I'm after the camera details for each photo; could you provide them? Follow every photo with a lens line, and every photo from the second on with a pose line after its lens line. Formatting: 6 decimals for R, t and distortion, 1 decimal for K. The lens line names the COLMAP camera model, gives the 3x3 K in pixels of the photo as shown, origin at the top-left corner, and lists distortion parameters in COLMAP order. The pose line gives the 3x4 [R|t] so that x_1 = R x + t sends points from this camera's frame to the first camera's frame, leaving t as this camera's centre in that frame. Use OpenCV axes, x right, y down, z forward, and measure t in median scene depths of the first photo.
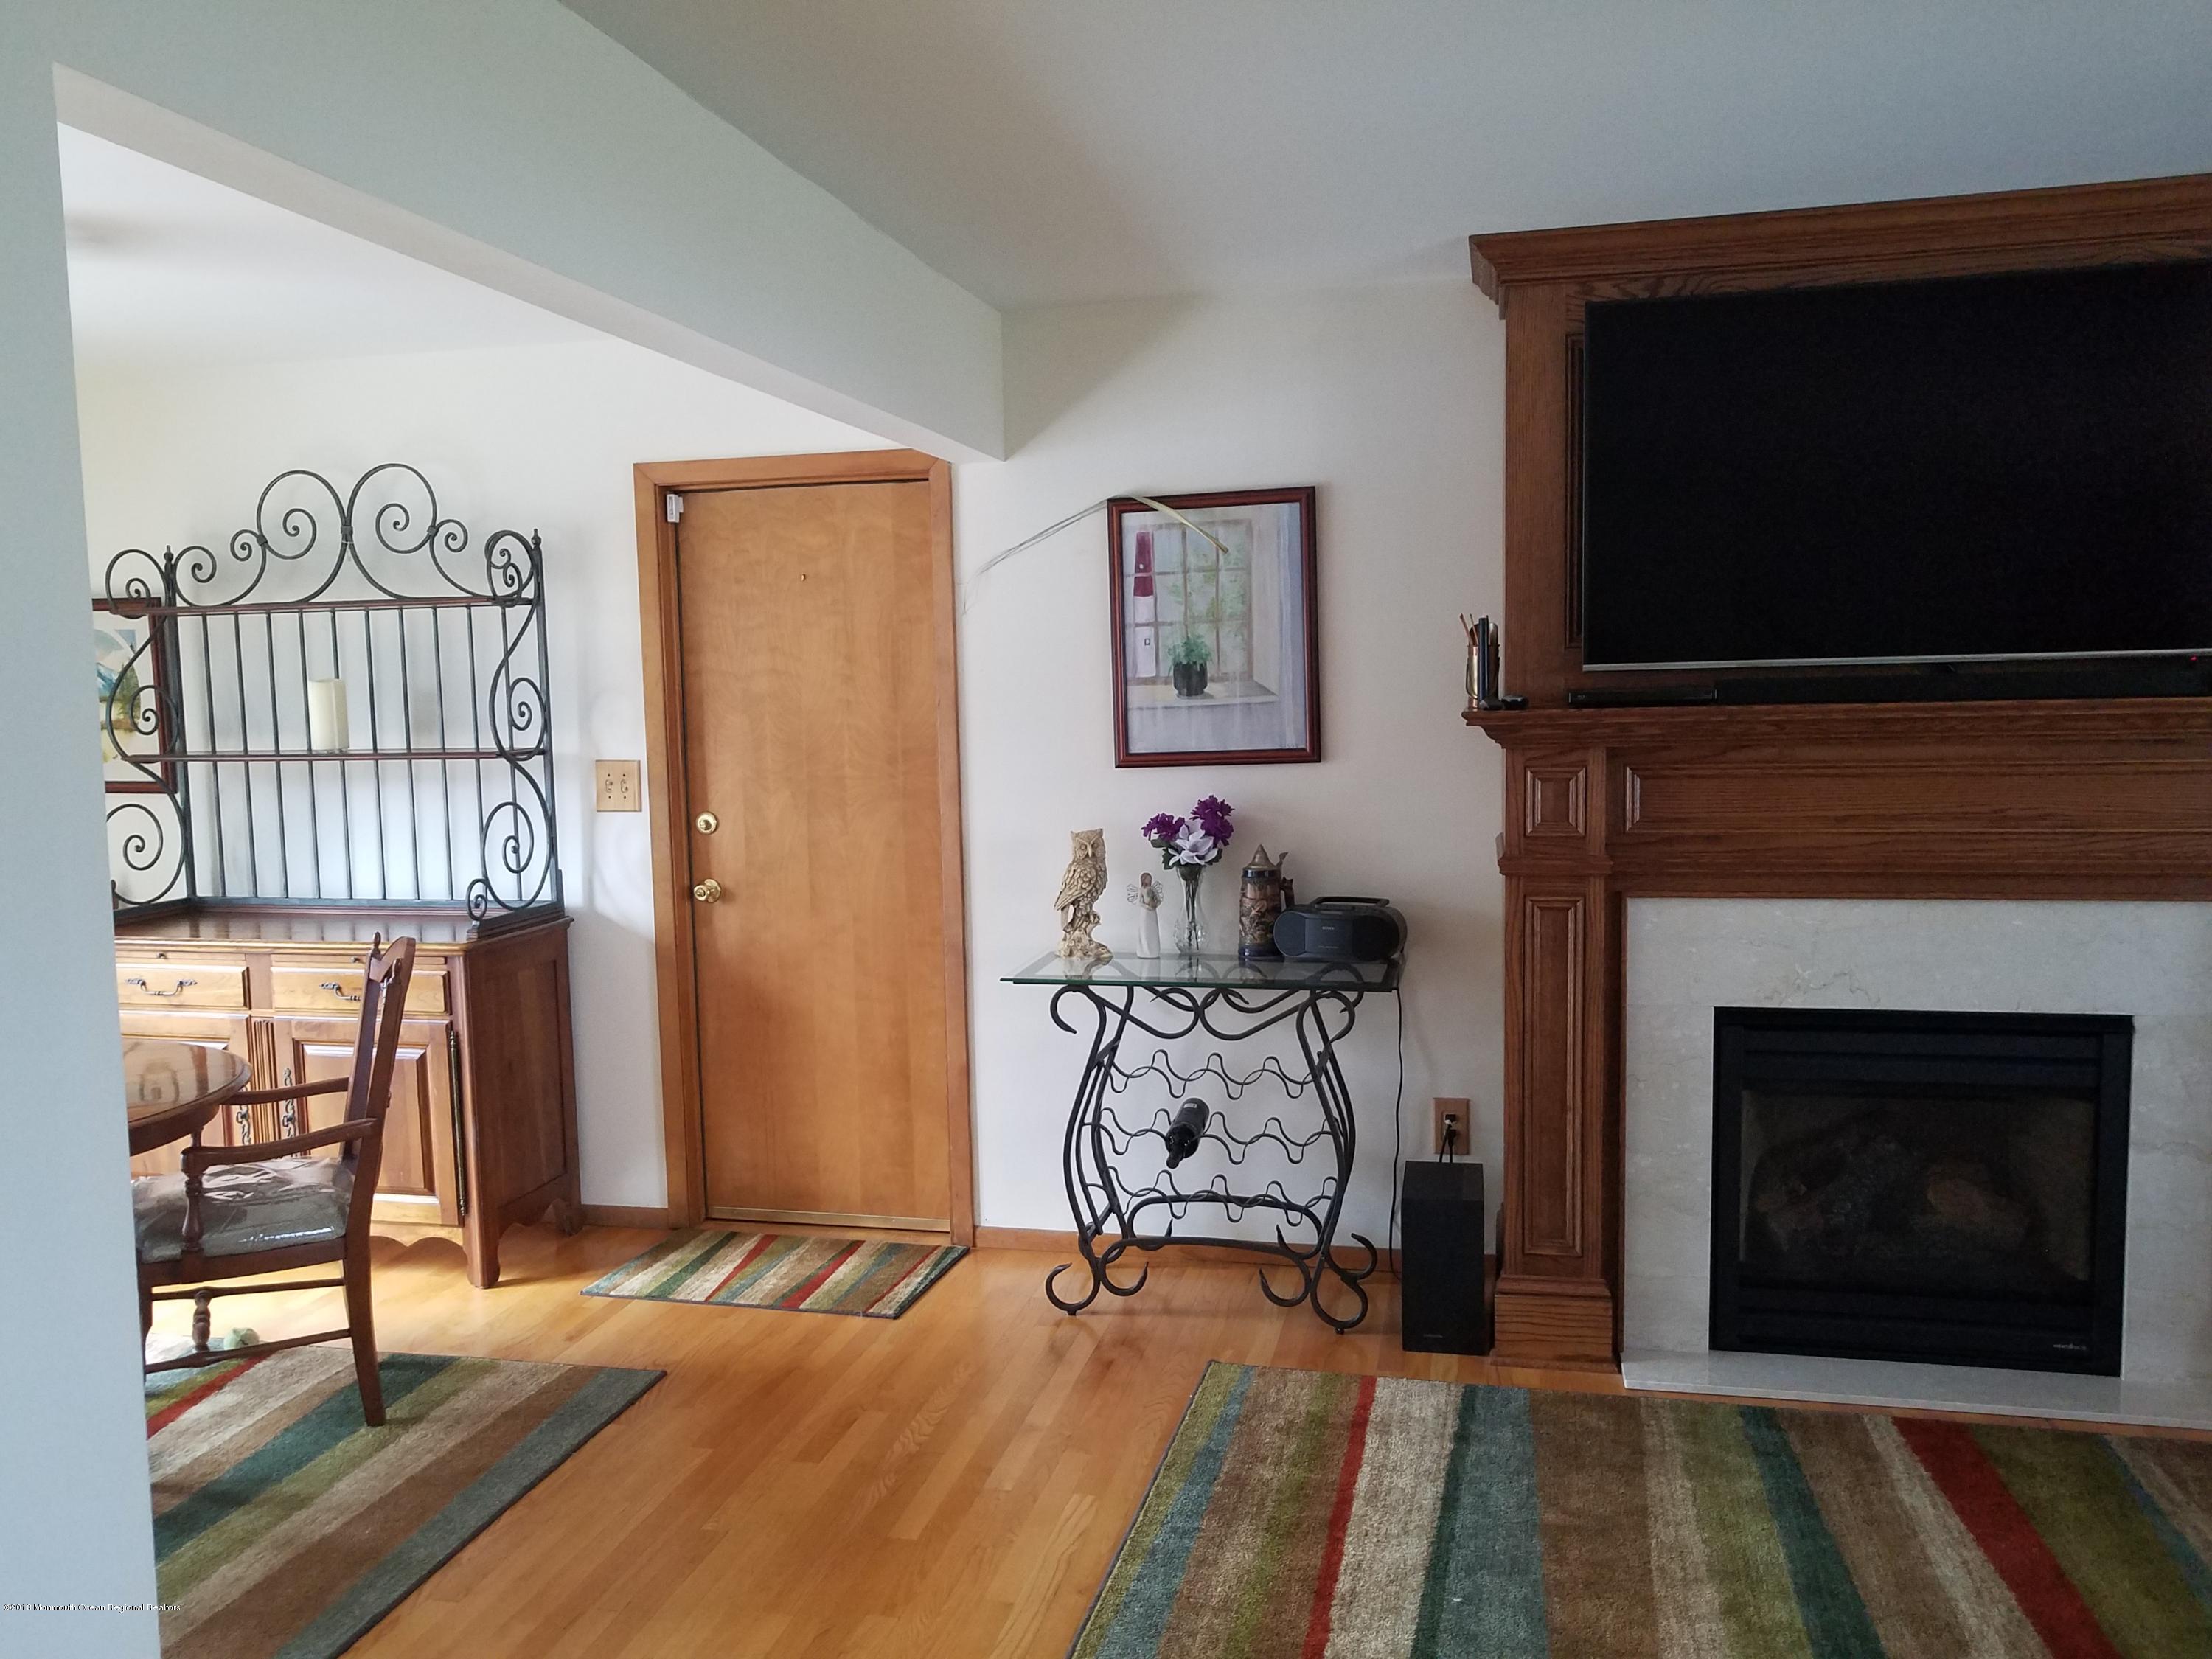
lens RADIAL K [[1737.1, 0, 1073.4], [0, 1737.1, 862.8], [0, 0, 1]] dist [-0.000092, 0.006494]
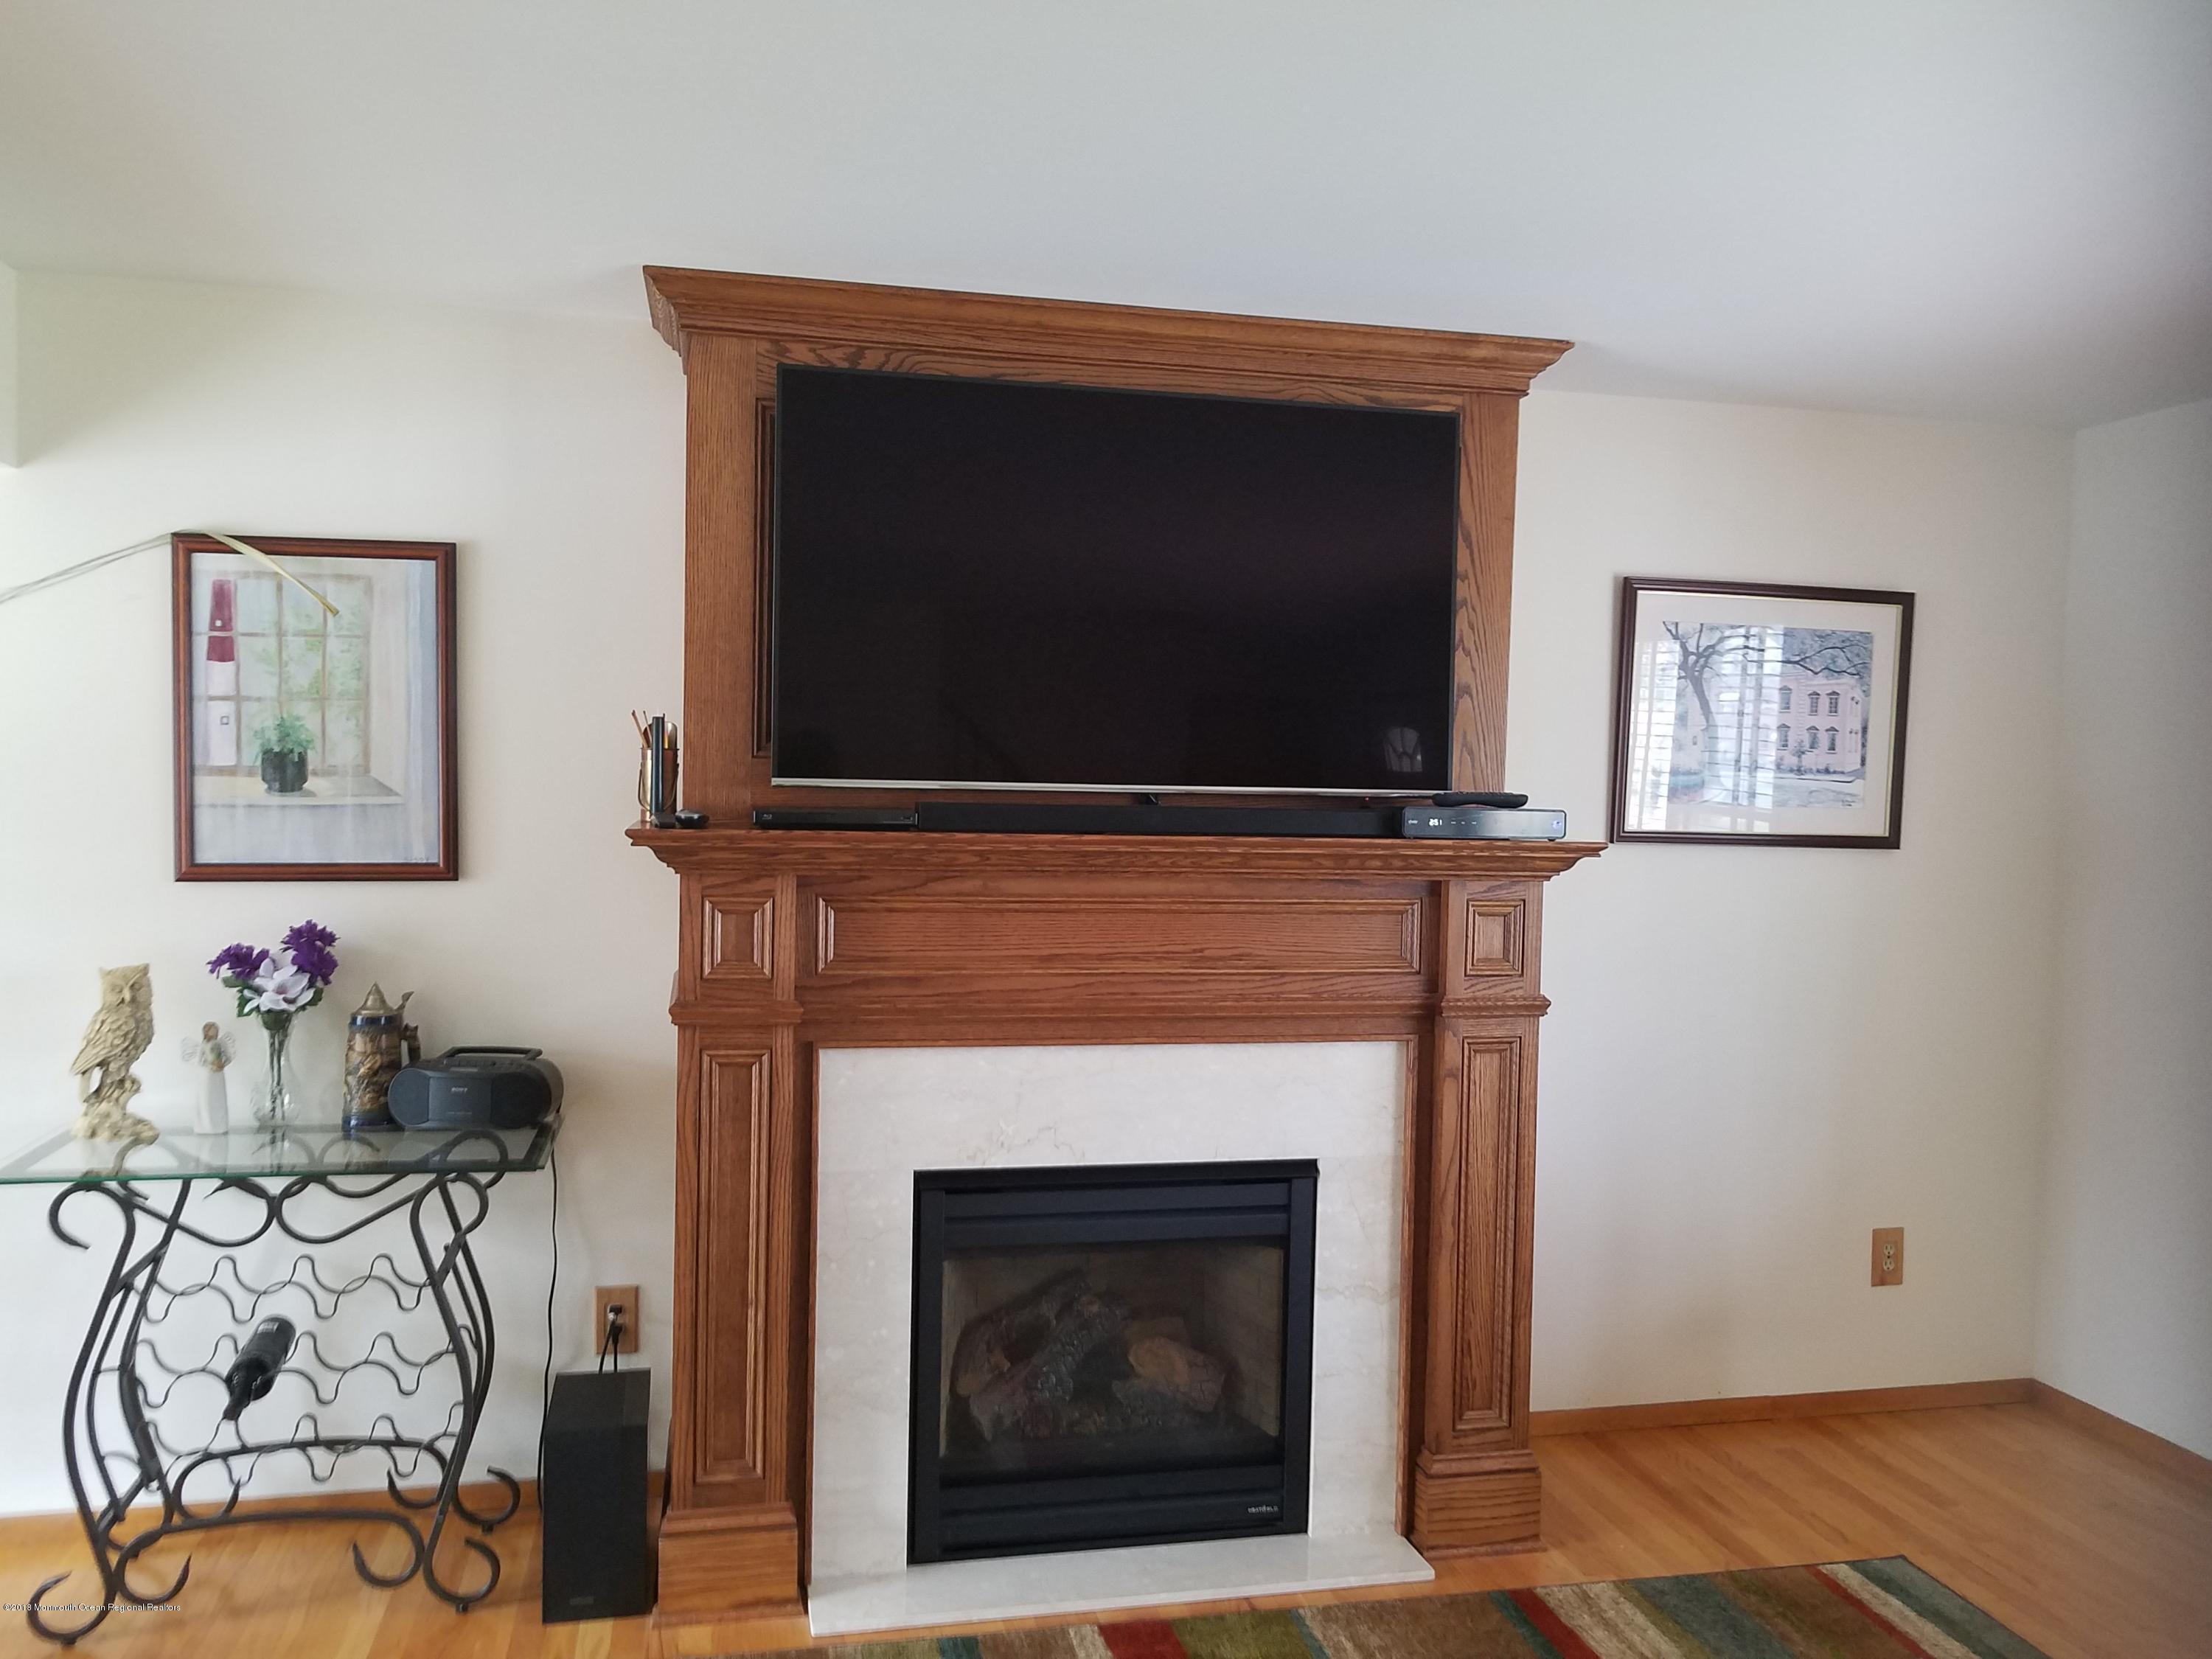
lens RADIAL K [[1737.1, 0, 1107.1], [0, 1737.1, 836.1], [0, 0, 1]] dist [-0.000092, 0.006494]
pose [[0.896909, 0.025889, 0.441456, 0.061060], [0.001503, 0.998101, -0.061587, -0.030950], [-0.442212, 0.055902, 0.895167, 0.153177]]
